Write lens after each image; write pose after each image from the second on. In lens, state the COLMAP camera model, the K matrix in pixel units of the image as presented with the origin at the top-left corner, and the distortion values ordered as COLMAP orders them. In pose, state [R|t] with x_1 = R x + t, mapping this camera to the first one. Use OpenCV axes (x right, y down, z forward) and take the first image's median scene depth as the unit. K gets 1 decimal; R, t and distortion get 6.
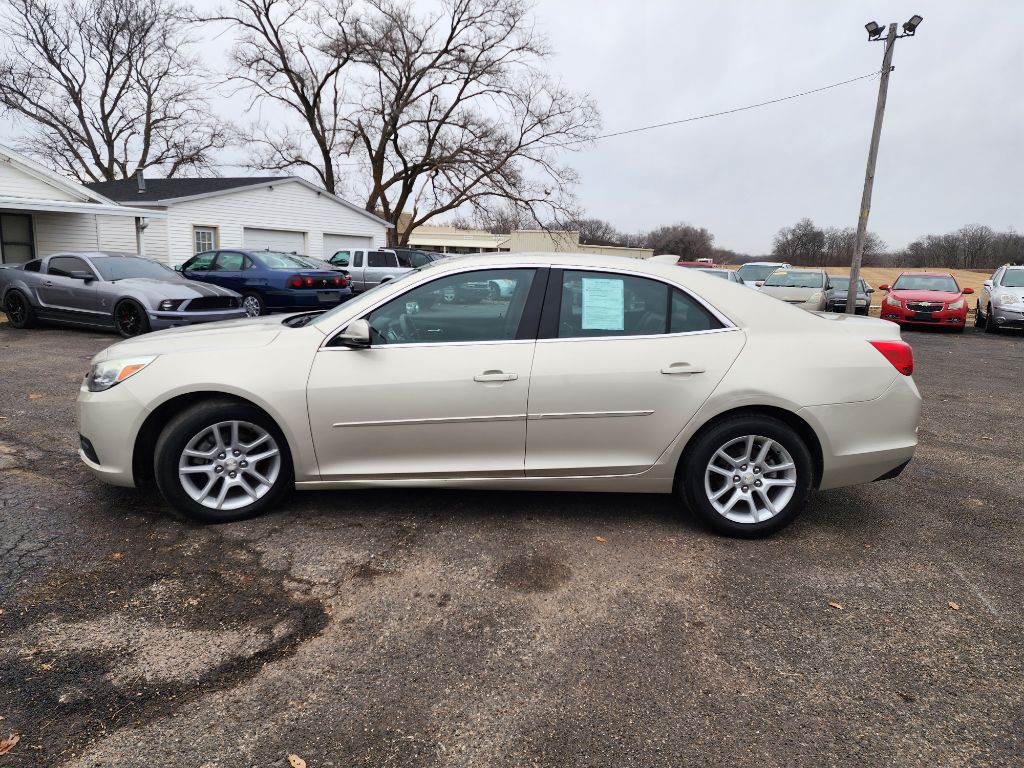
lens RADIAL K [[677.0, 0, 511.7], [0, 677.0, 368.8], [0, 0, 1]] dist [0.090932, -0.077350]
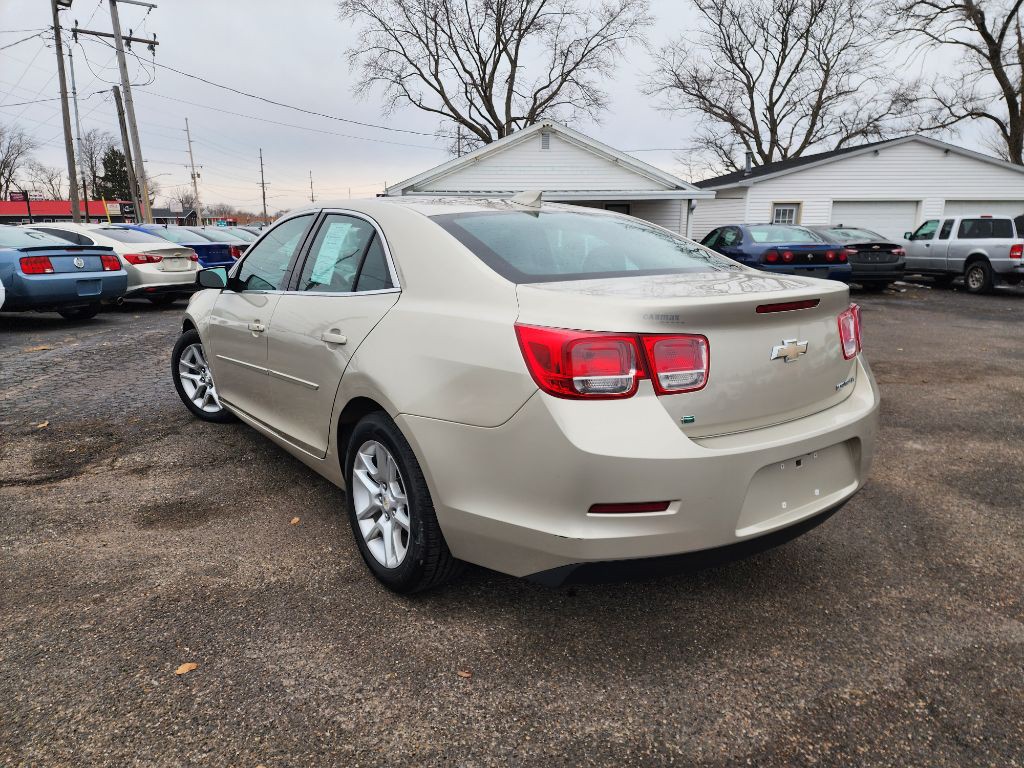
lens RADIAL K [[684.1, 0, 508.4], [0, 684.1, 386.7], [0, 0, 1]] dist [0.083367, -0.075576]
pose [[0.564818, 0.149834, -0.811499, 0.143094], [-0.112218, 0.988189, 0.104352, -0.006802], [0.817550, 0.032125, 0.574961, 0.101322]]
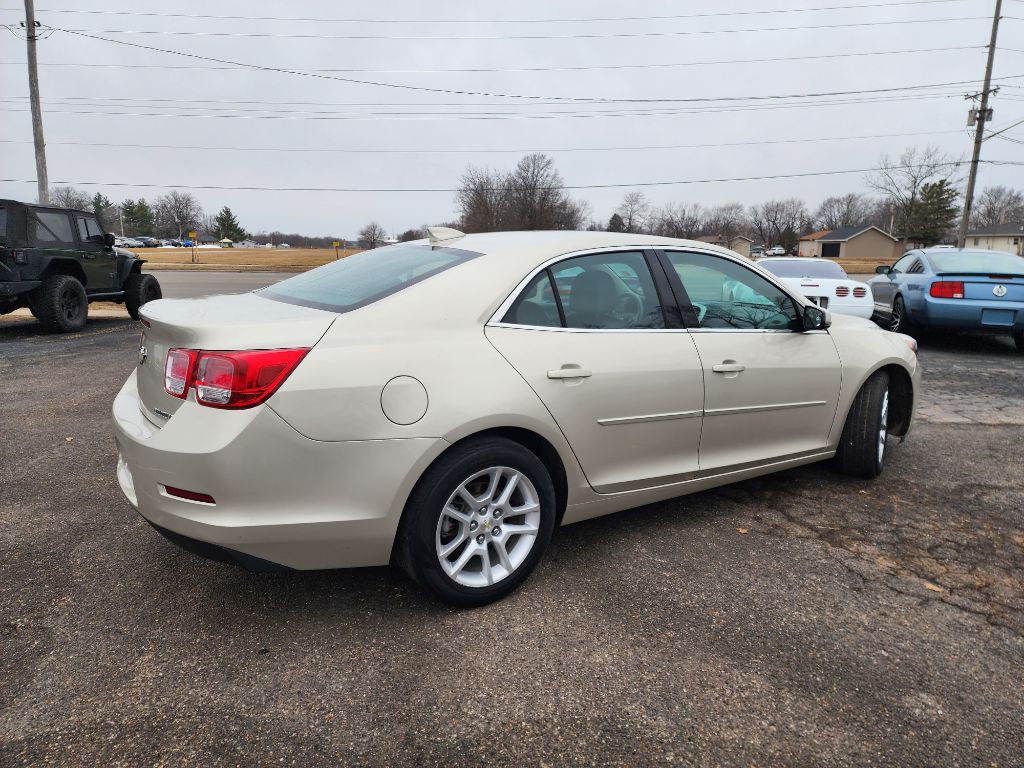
lens RADIAL K [[672.4, 0, 516.3], [0, 672.4, 361.7], [0, 0, 1]] dist [0.092932, -0.081708]
pose [[-0.840253, 0.048256, -0.540042, 0.104192], [-0.129146, 0.949551, 0.285786, -0.042584], [0.526589, 0.309877, -0.791631, 0.290294]]
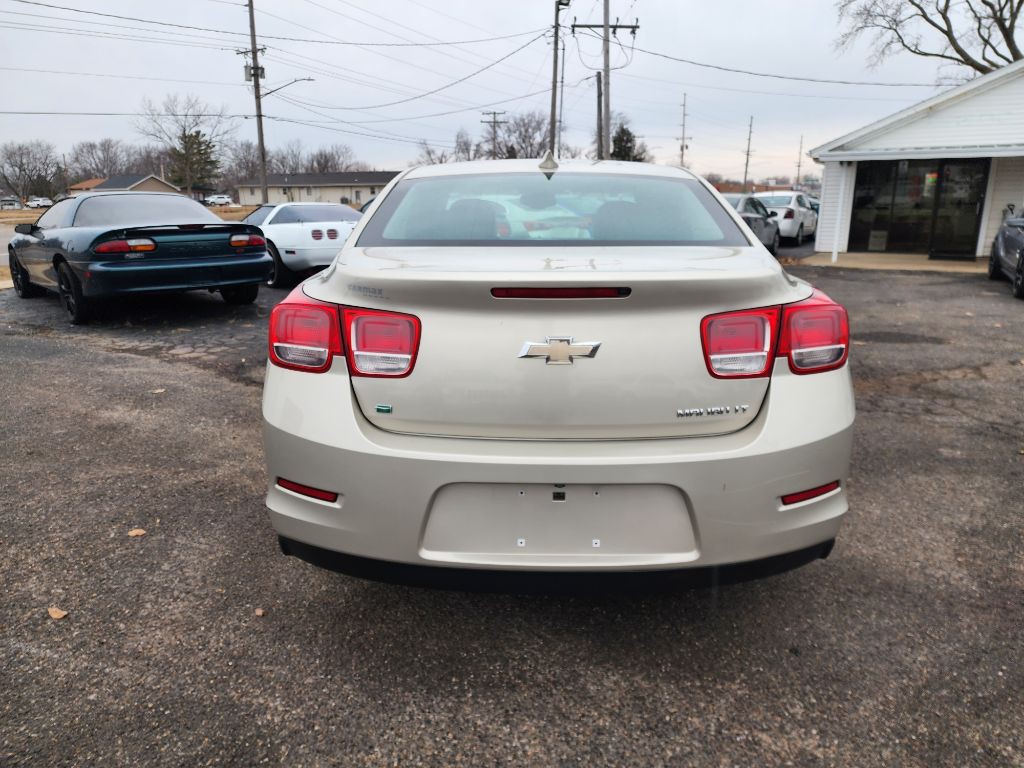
lens RADIAL K [[685.8, 0, 515.7], [0, 685.8, 363.2], [0, 0, 1]] dist [0.082086, -0.074968]
pose [[-0.044717, 0.199600, -0.978856, 0.157270], [-0.160273, 0.965711, 0.204242, -0.017717], [0.986059, 0.166017, -0.011193, 0.175889]]
